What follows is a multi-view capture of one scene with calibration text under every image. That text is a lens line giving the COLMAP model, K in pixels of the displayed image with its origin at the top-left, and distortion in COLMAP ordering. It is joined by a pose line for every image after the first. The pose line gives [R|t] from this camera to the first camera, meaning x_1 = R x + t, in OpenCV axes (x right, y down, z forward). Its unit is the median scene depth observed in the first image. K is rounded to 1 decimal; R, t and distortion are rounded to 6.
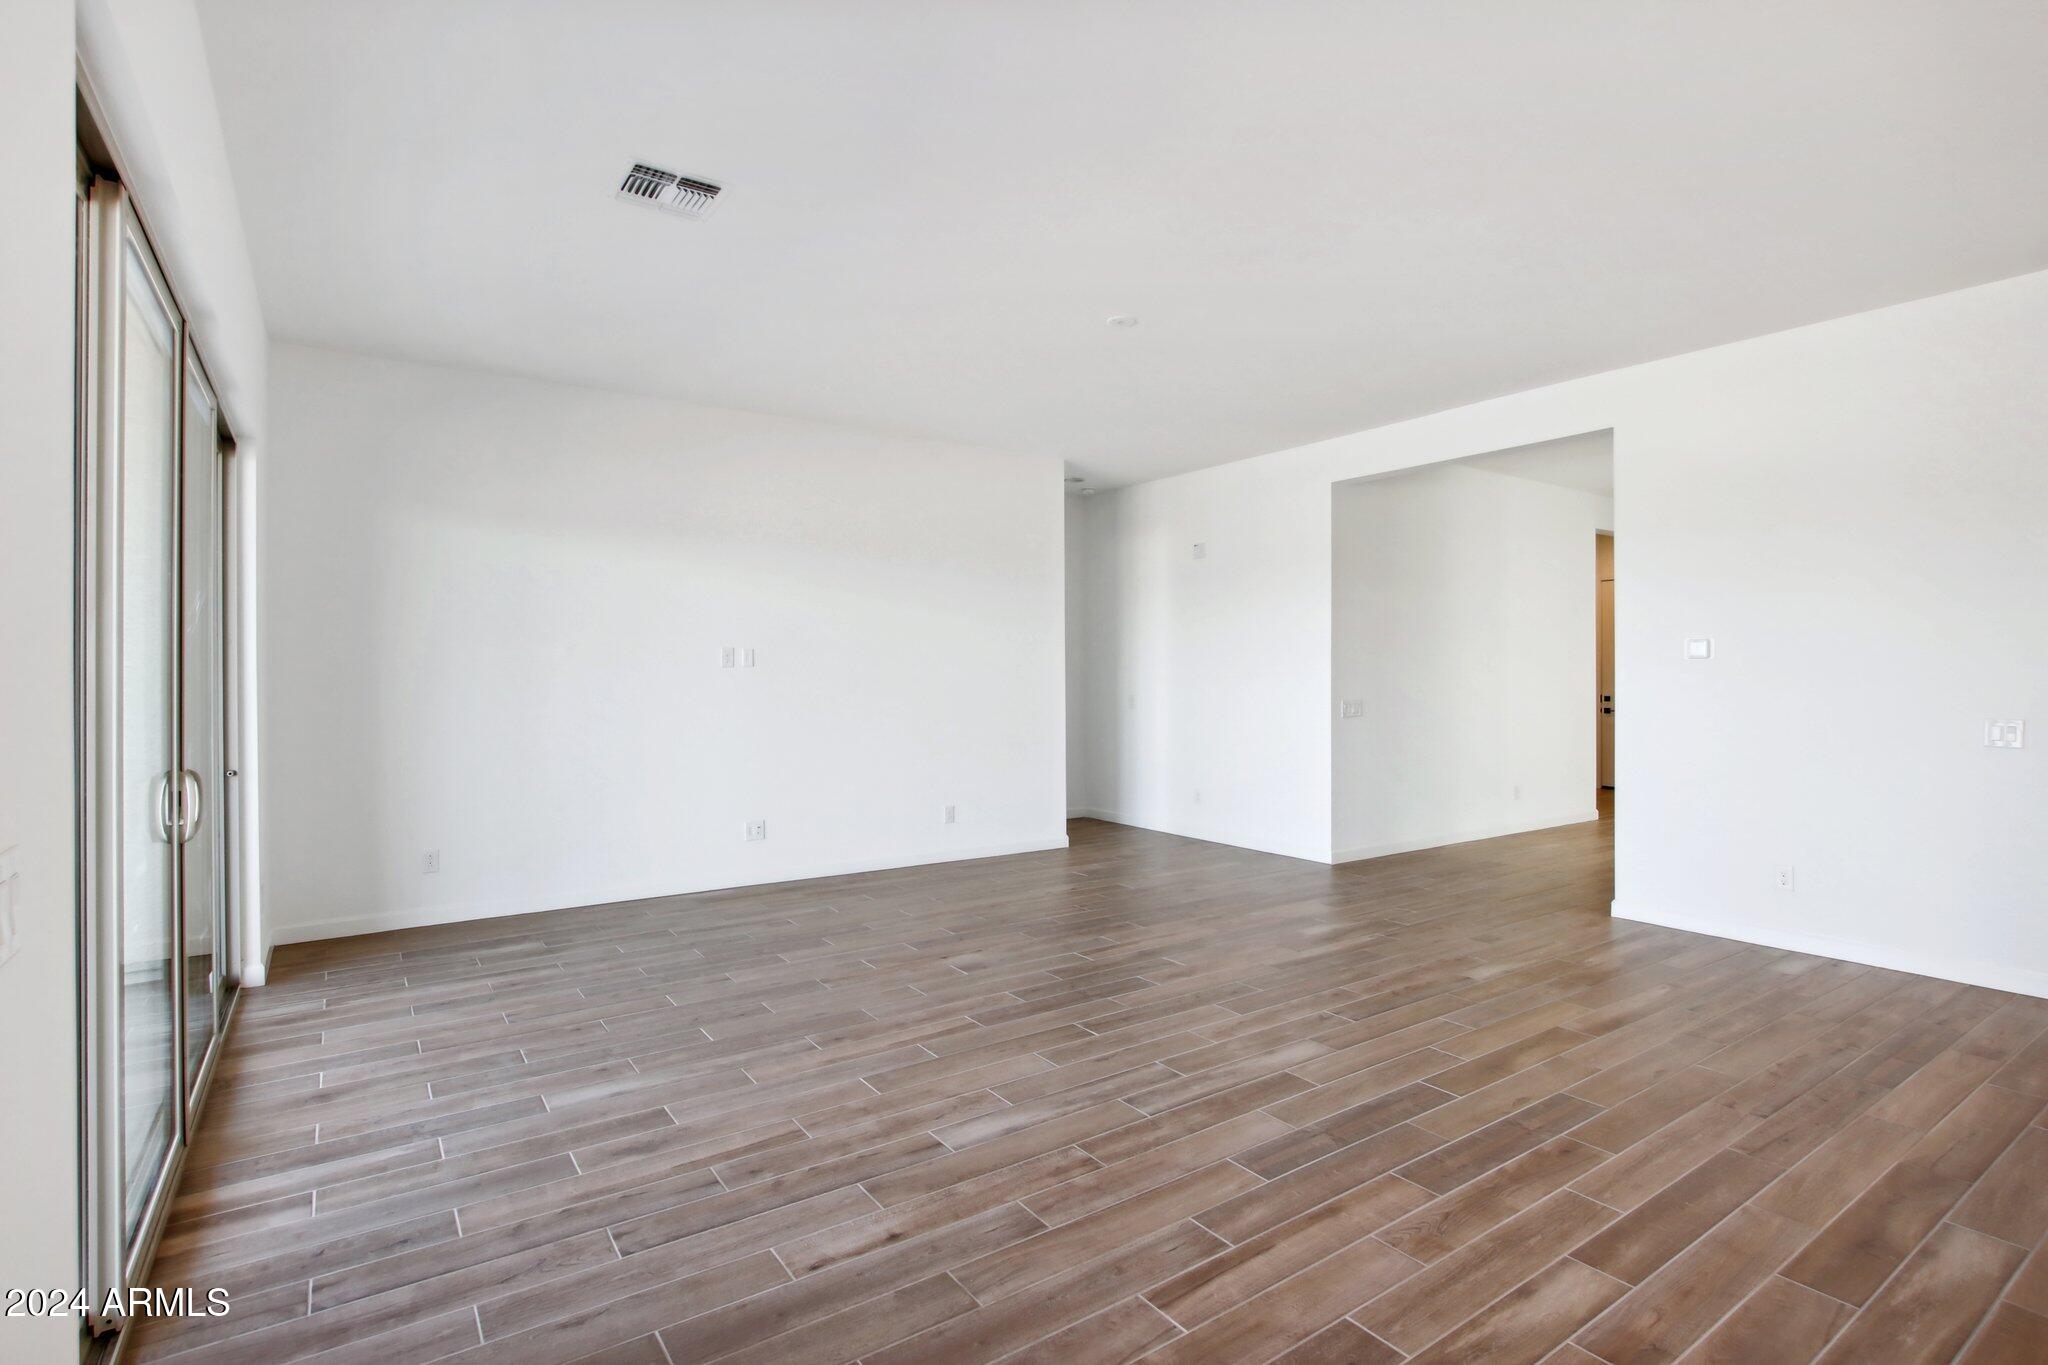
lens RADIAL K [[982.8, 0, 1004.4], [0, 982.8, 677.4], [0, 0, 1]] dist [-0.014900, 0.002388]
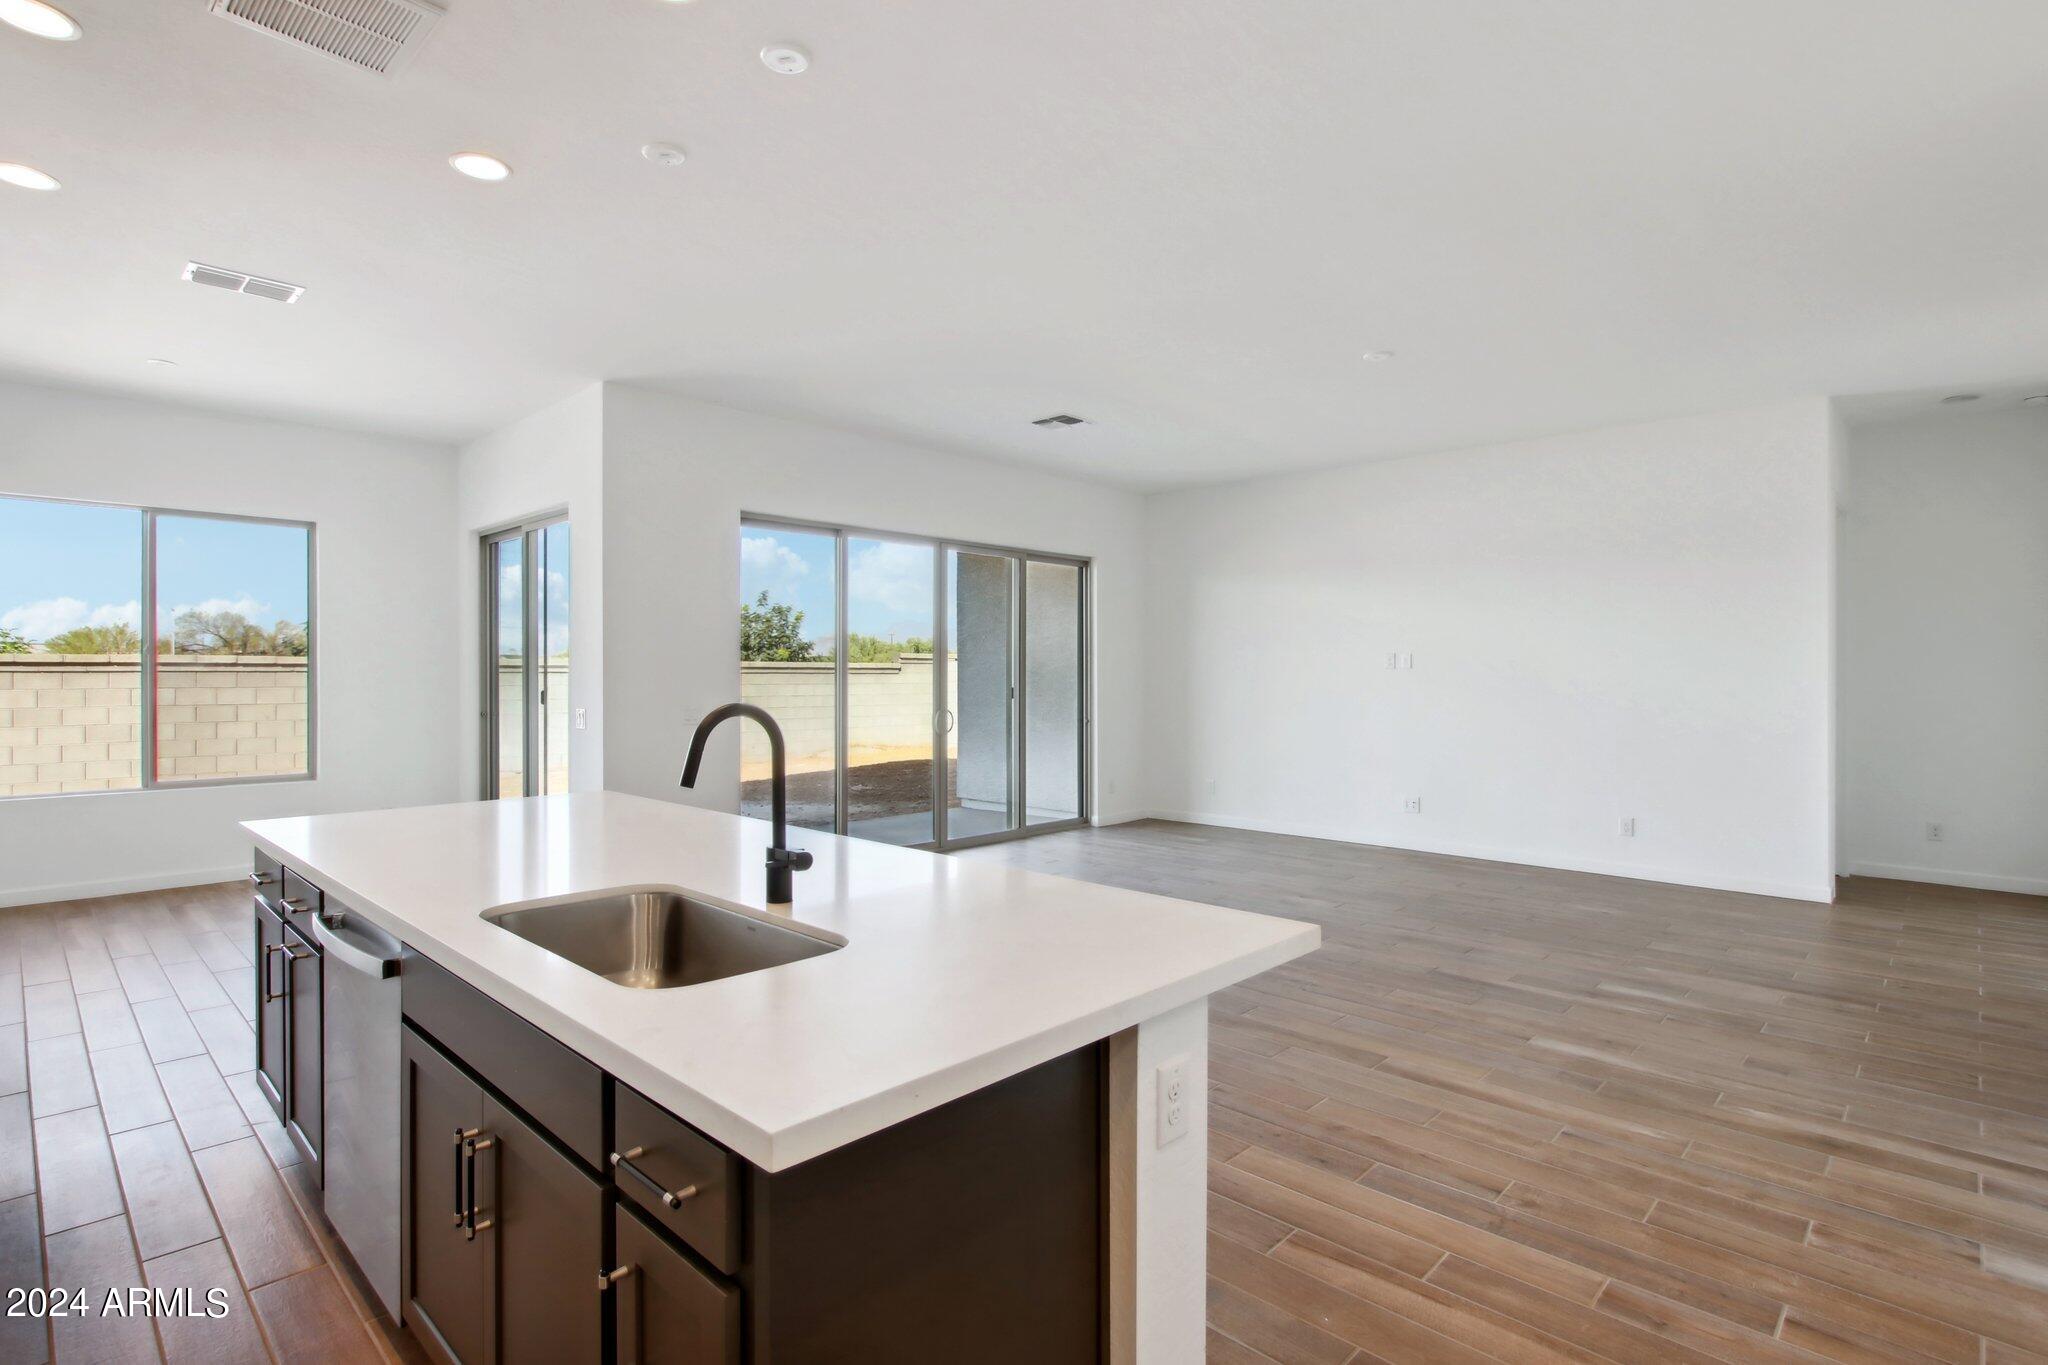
lens RADIAL K [[982.8, 0, 1002.4], [0, 982.8, 678.7], [0, 0, 1]] dist [-0.014900, 0.002388]
pose [[0.200872, 0.007907, -0.979586, 1.565289], [-0.006428, 0.999957, 0.006753, -0.006460], [0.979596, 0.004940, 0.200914, 0.505227]]
